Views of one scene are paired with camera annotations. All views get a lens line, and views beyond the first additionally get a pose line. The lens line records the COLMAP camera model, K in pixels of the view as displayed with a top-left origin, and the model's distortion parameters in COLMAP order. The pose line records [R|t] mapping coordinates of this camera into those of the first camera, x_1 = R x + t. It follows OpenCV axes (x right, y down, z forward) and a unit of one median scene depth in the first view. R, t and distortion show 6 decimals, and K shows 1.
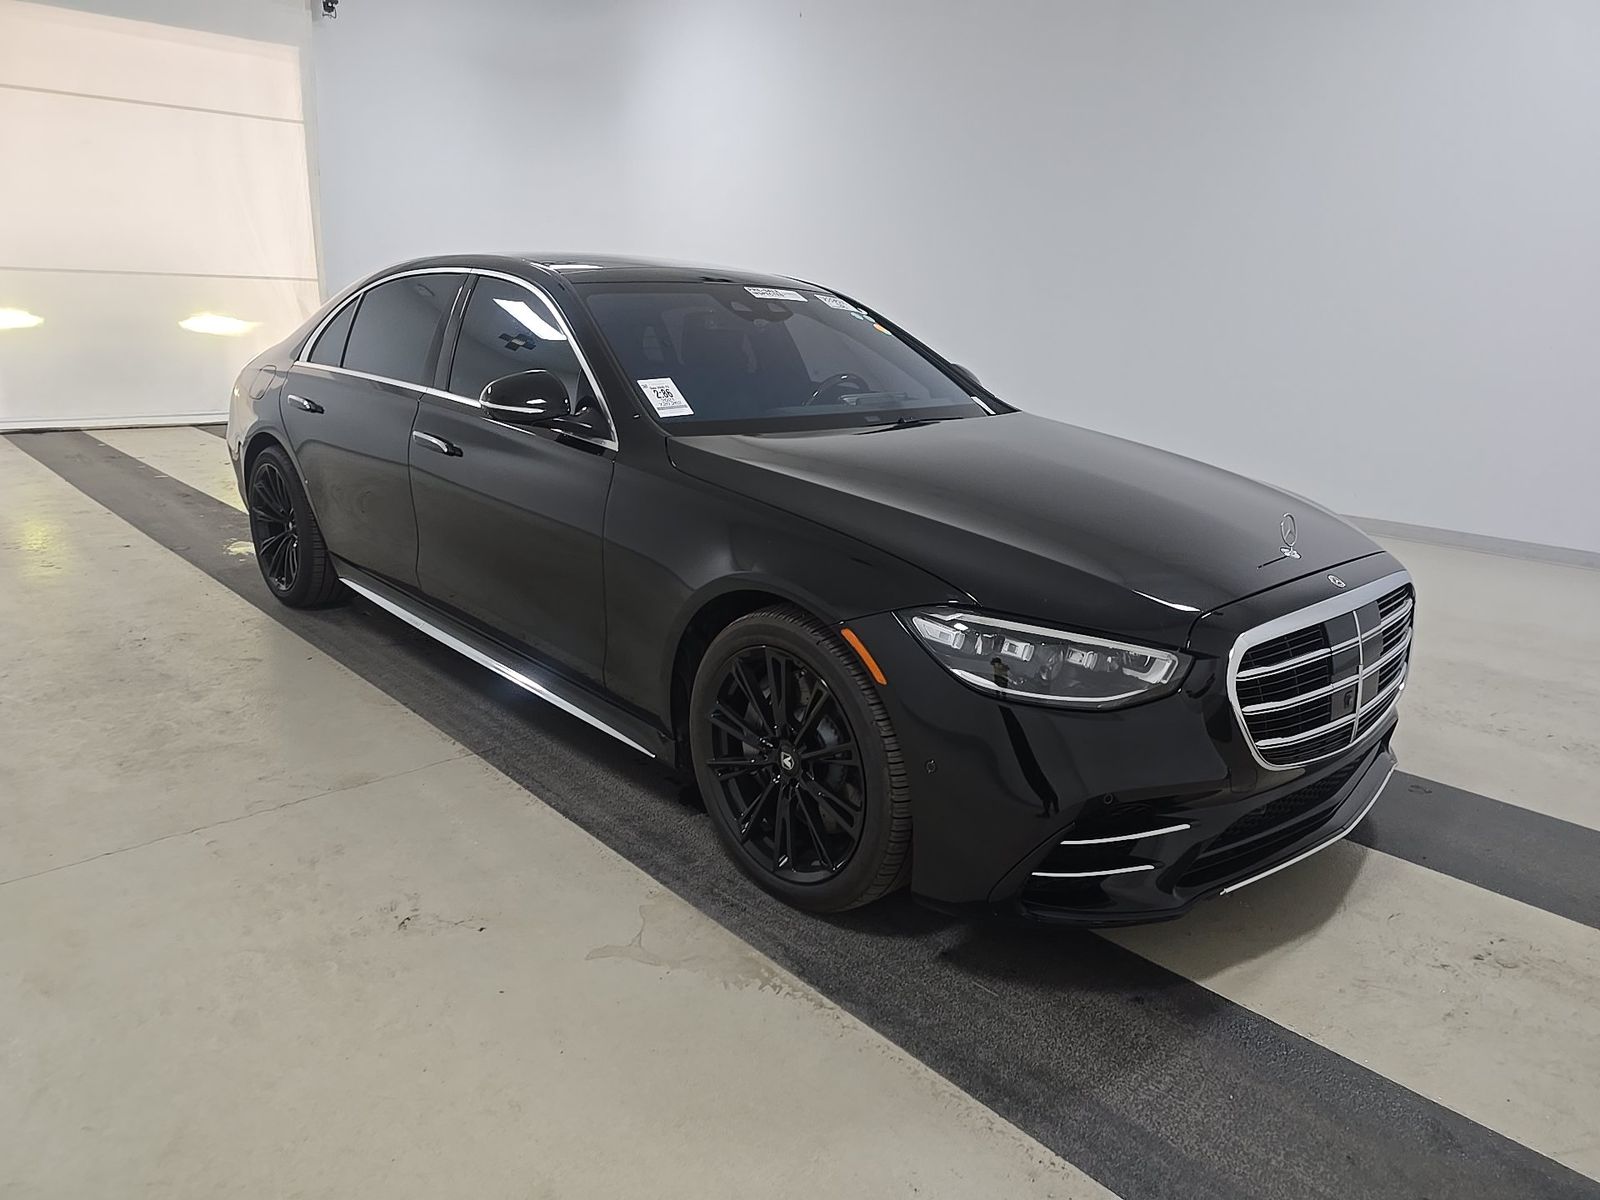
lens RADIAL K [[1073.1, 0, 808.2], [0, 1073.1, 596.7], [0, 0, 1]] dist [0.045237, -0.044340]
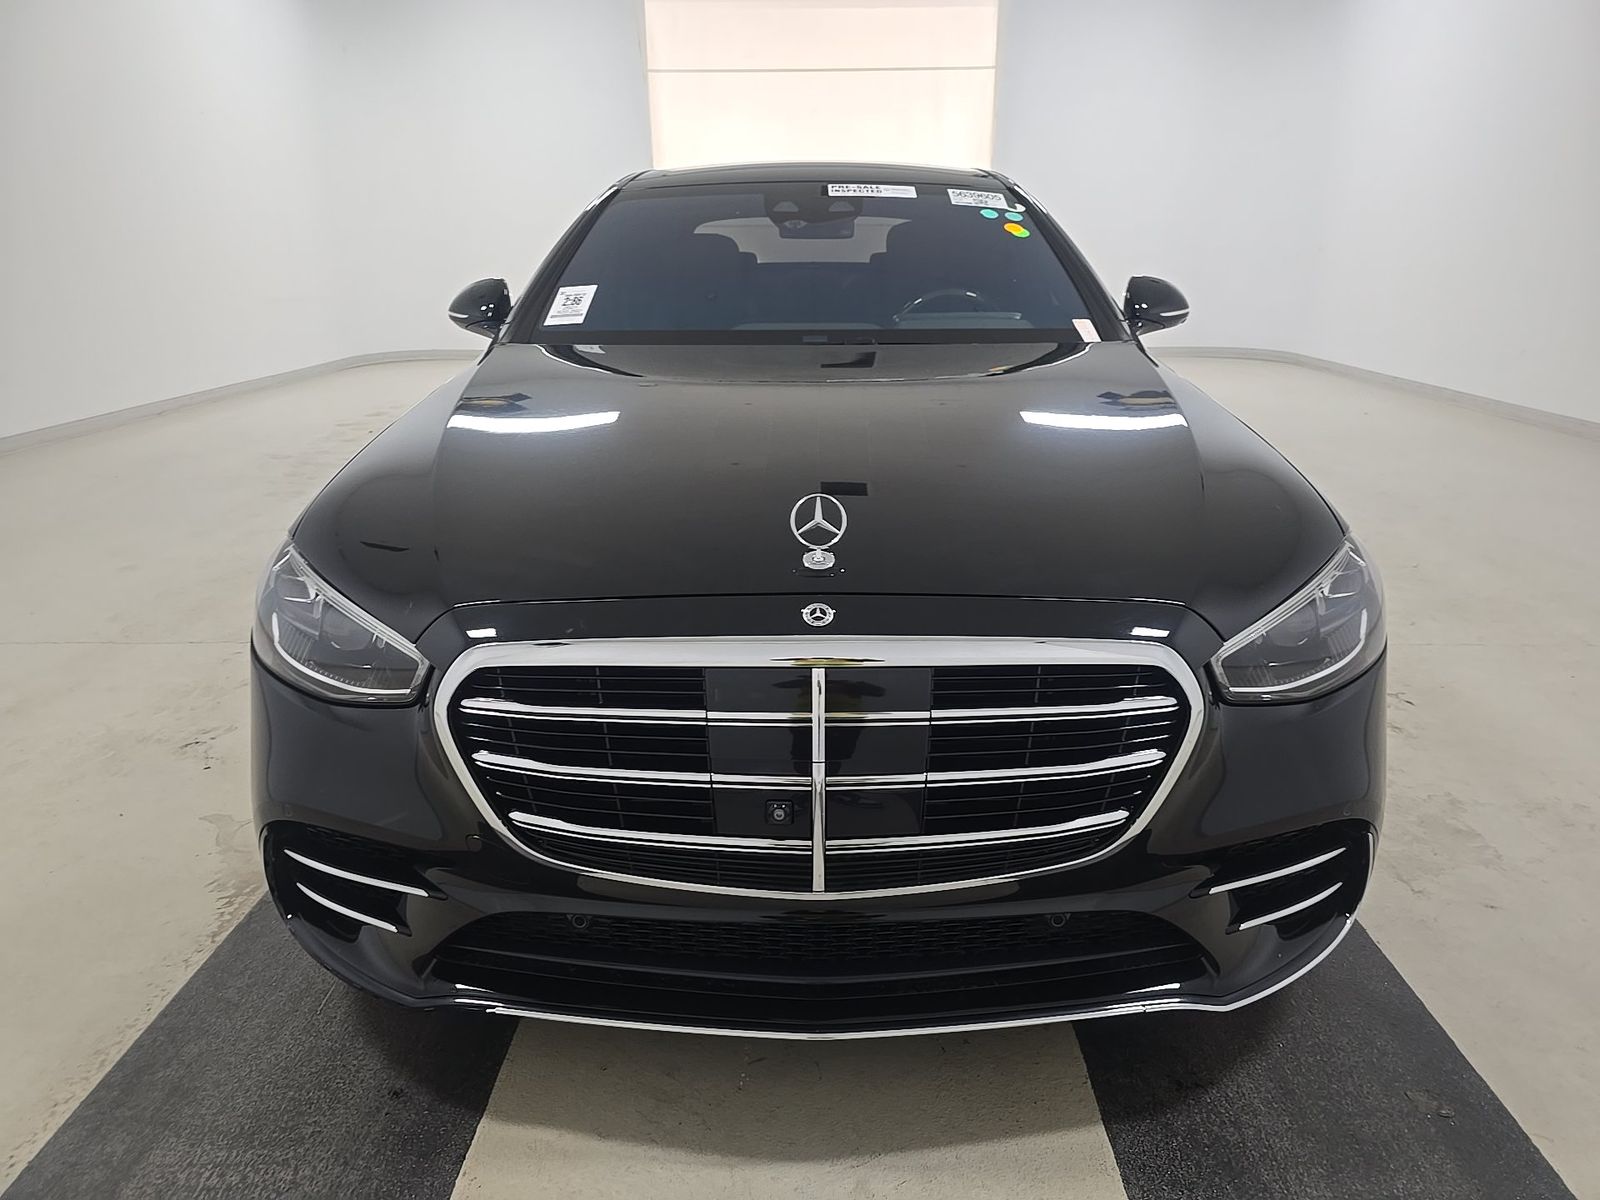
lens RADIAL K [[1073.1, 0, 808.2], [0, 1073.1, 596.7], [0, 0, 1]] dist [0.045237, -0.044340]
pose [[0.738227, 0.188685, -0.647625, 0.940774], [-0.159830, 0.981670, 0.103818, -0.093152], [0.655343, 0.026869, 0.754853, 0.603906]]
